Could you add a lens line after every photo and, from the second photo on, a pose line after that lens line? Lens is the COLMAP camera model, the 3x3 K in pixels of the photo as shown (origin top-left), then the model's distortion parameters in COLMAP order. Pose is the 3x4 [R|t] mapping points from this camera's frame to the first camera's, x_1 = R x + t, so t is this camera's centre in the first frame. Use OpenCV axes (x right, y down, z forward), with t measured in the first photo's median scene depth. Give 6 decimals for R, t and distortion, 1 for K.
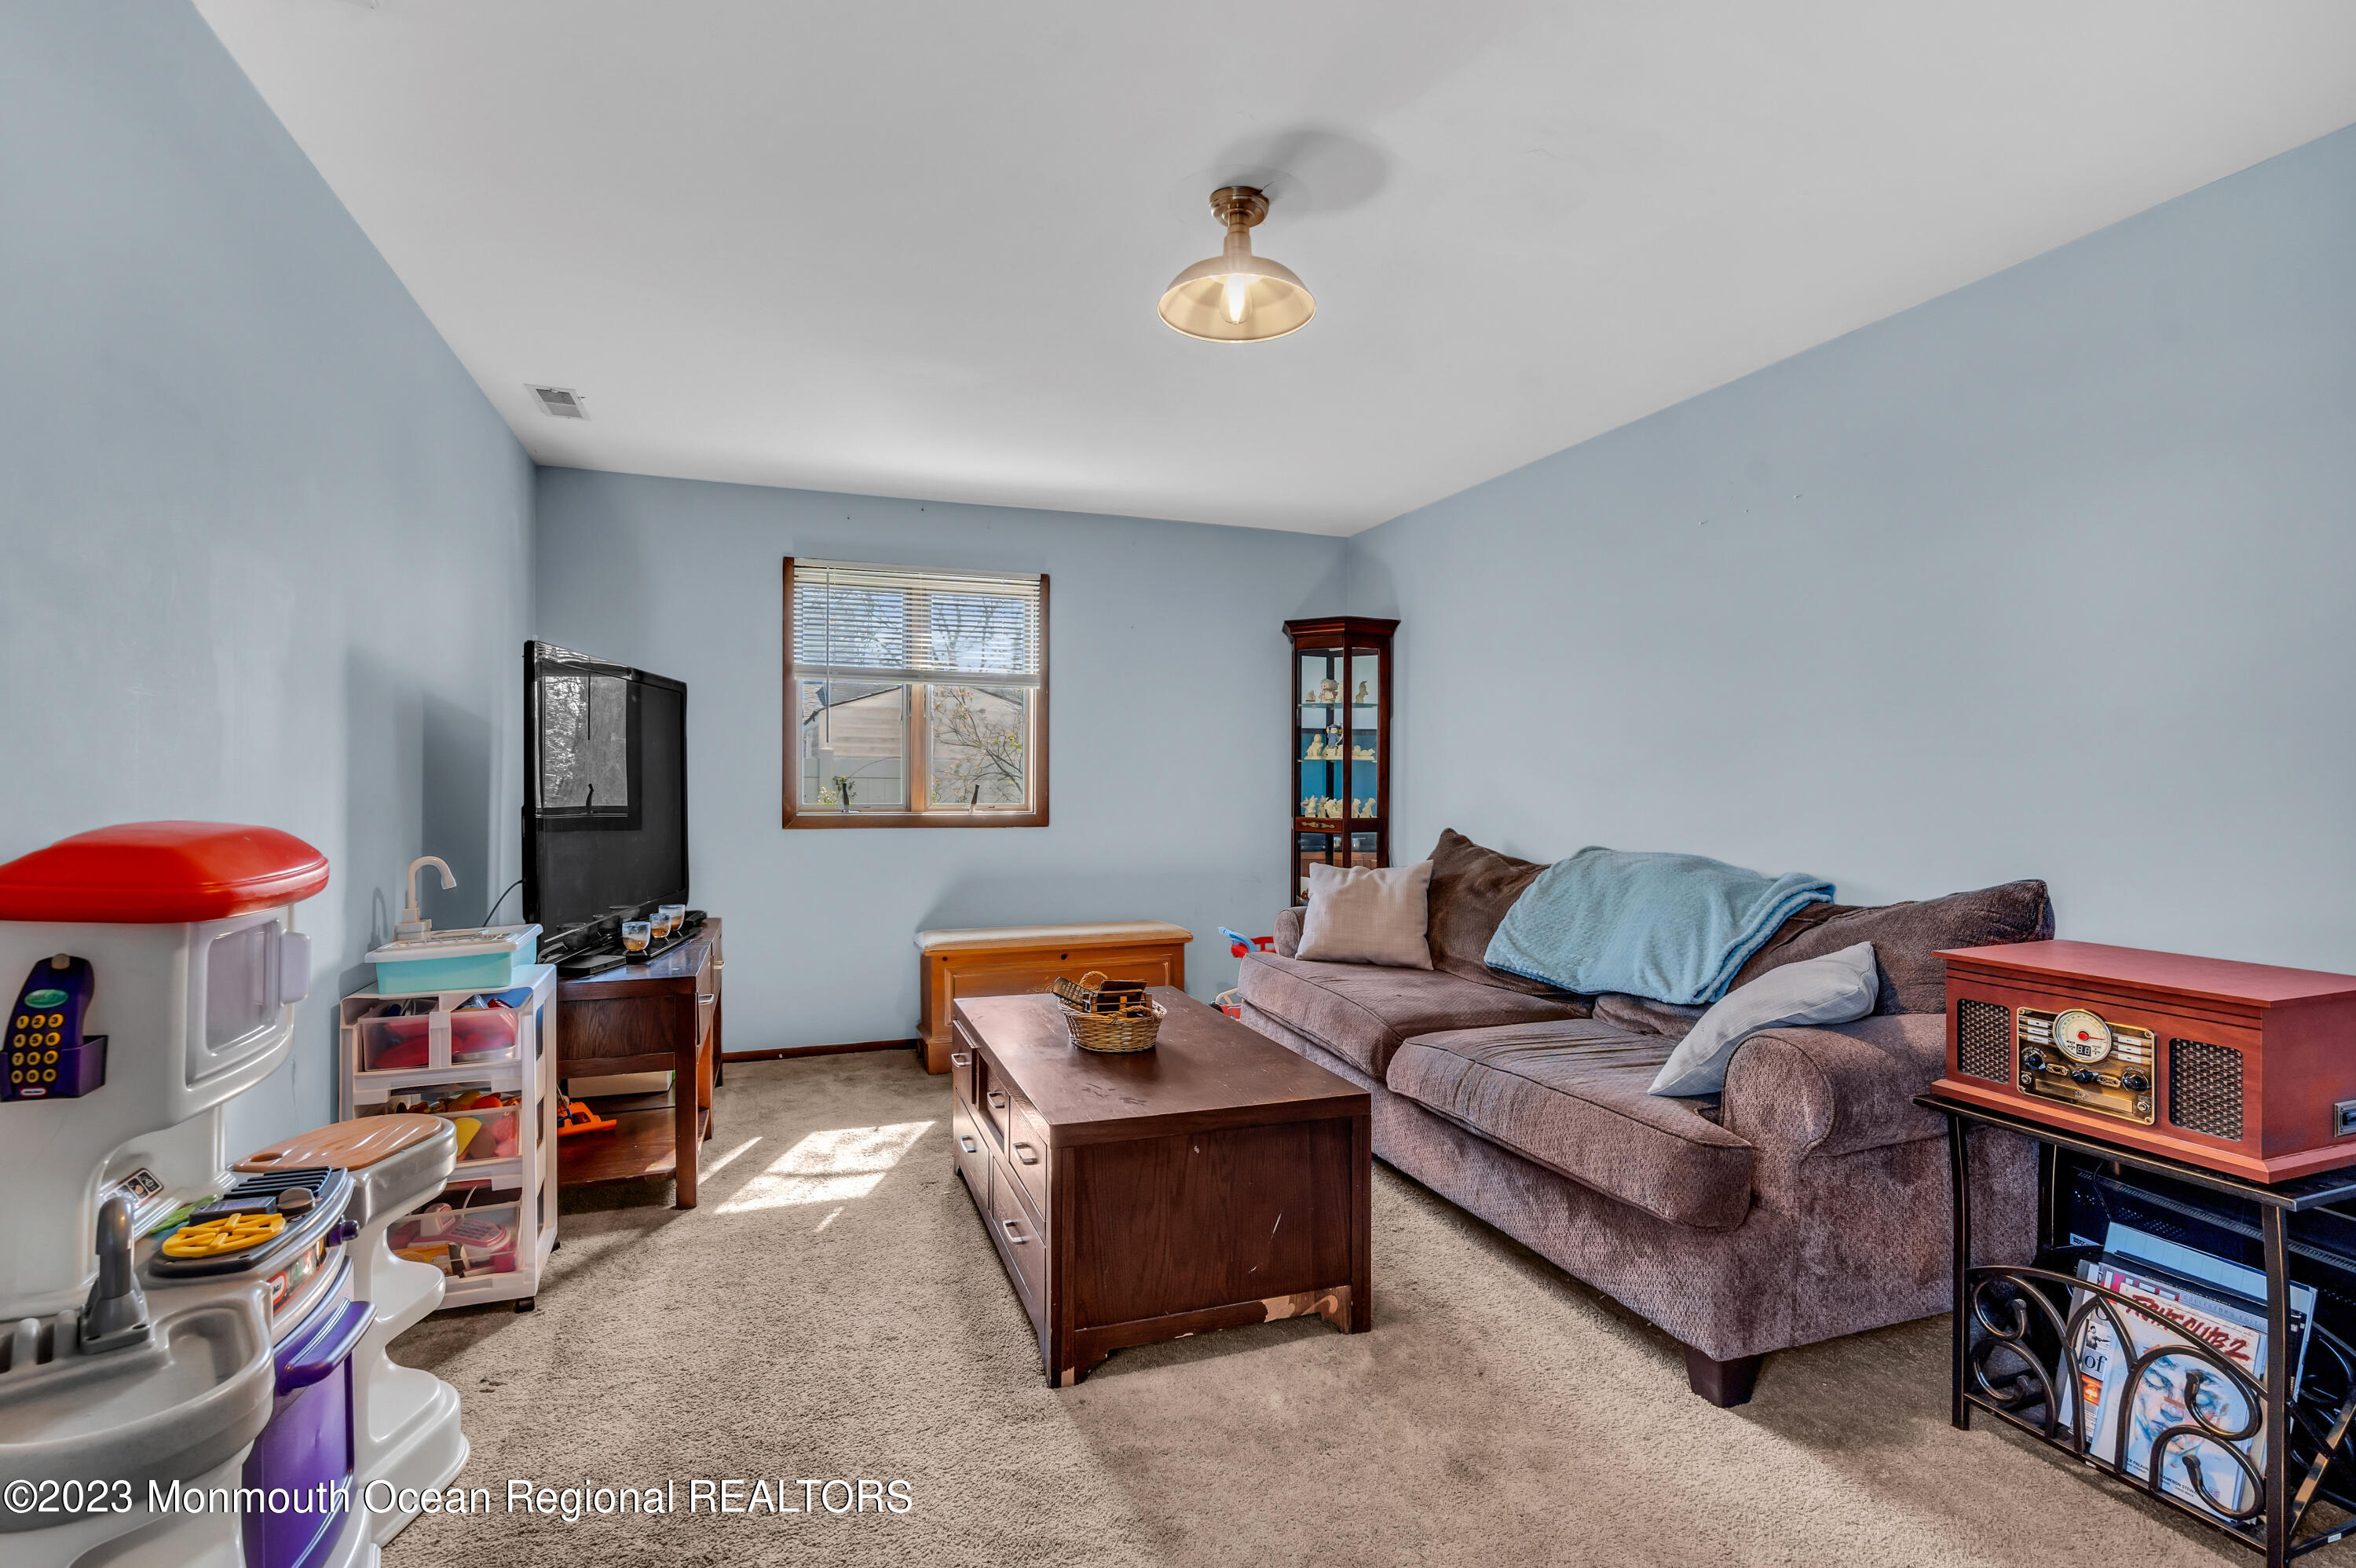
lens RADIAL K [[1108.5, 0, 1187.5], [0, 1108.5, 780.2], [0, 0, 1]] dist [-0.004894, 0.001685]
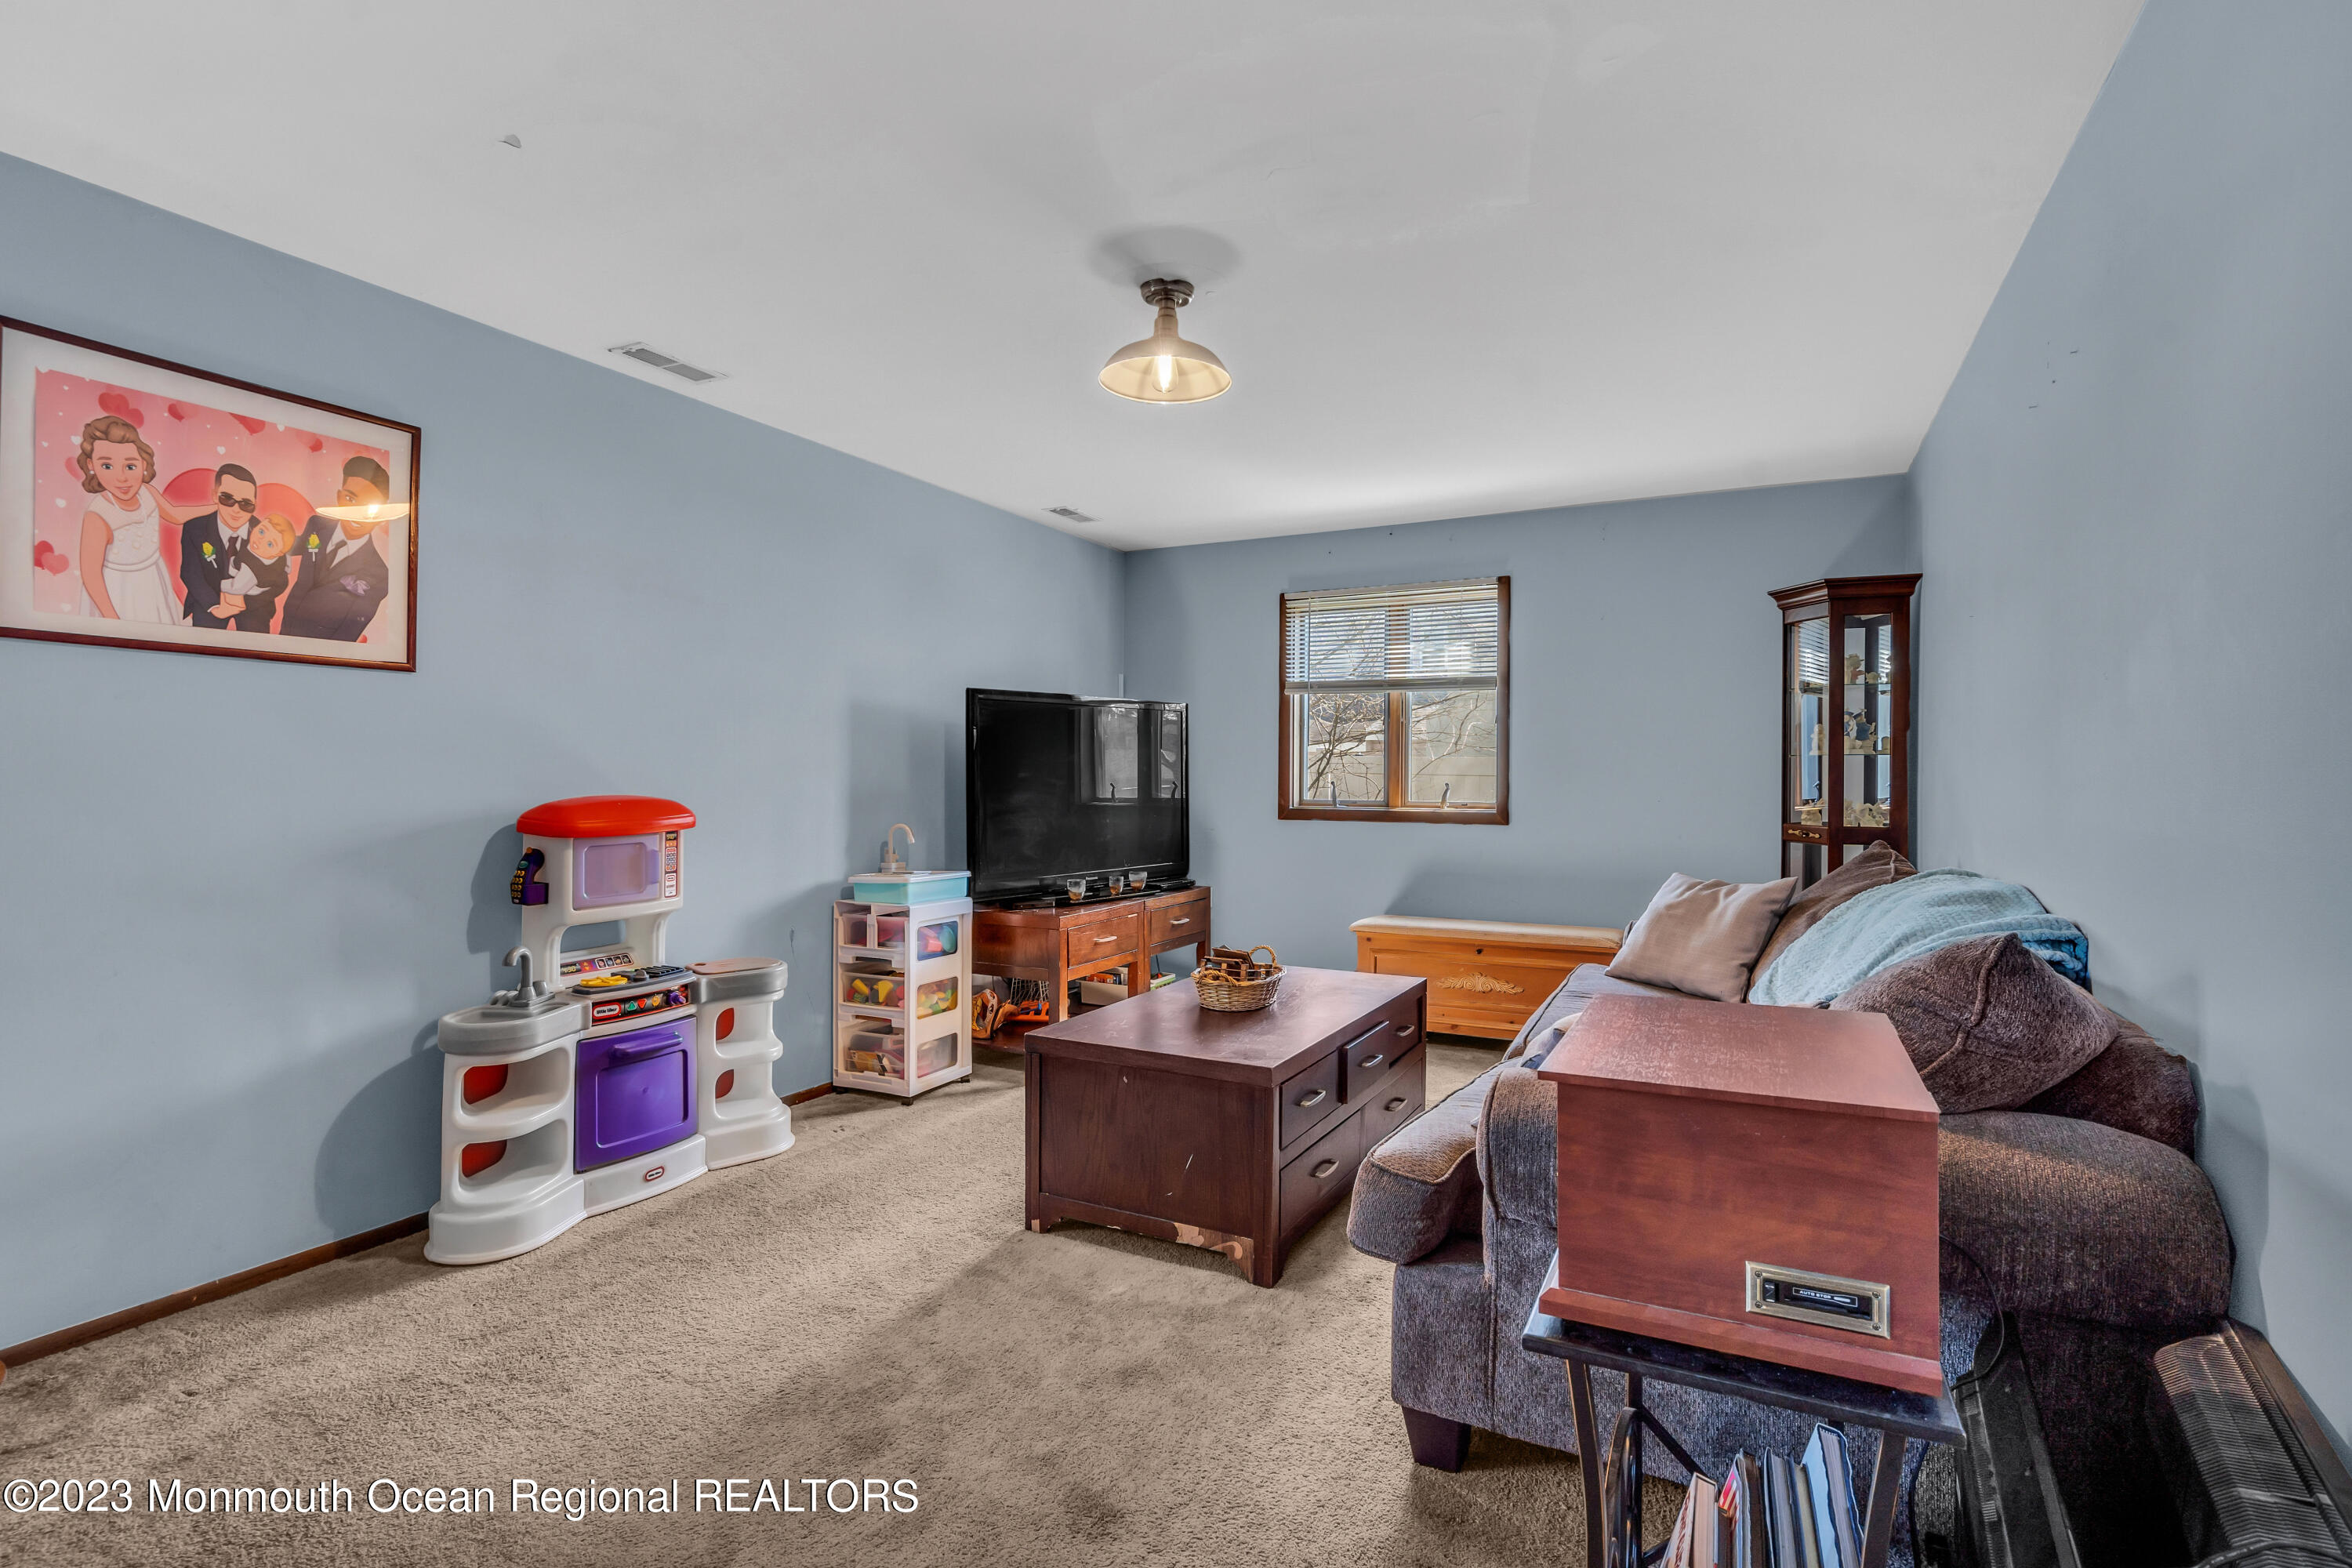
lens RADIAL K [[1106.7, 0, 1173.4], [0, 1106.7, 784.8], [0, 0, 1]] dist [-0.004894, 0.001685]
pose [[0.673577, 0.005616, -0.739096, 0.689137], [-0.001628, 0.999980, 0.006116, -0.000740], [0.739115, -0.002916, 0.673573, 0.156521]]
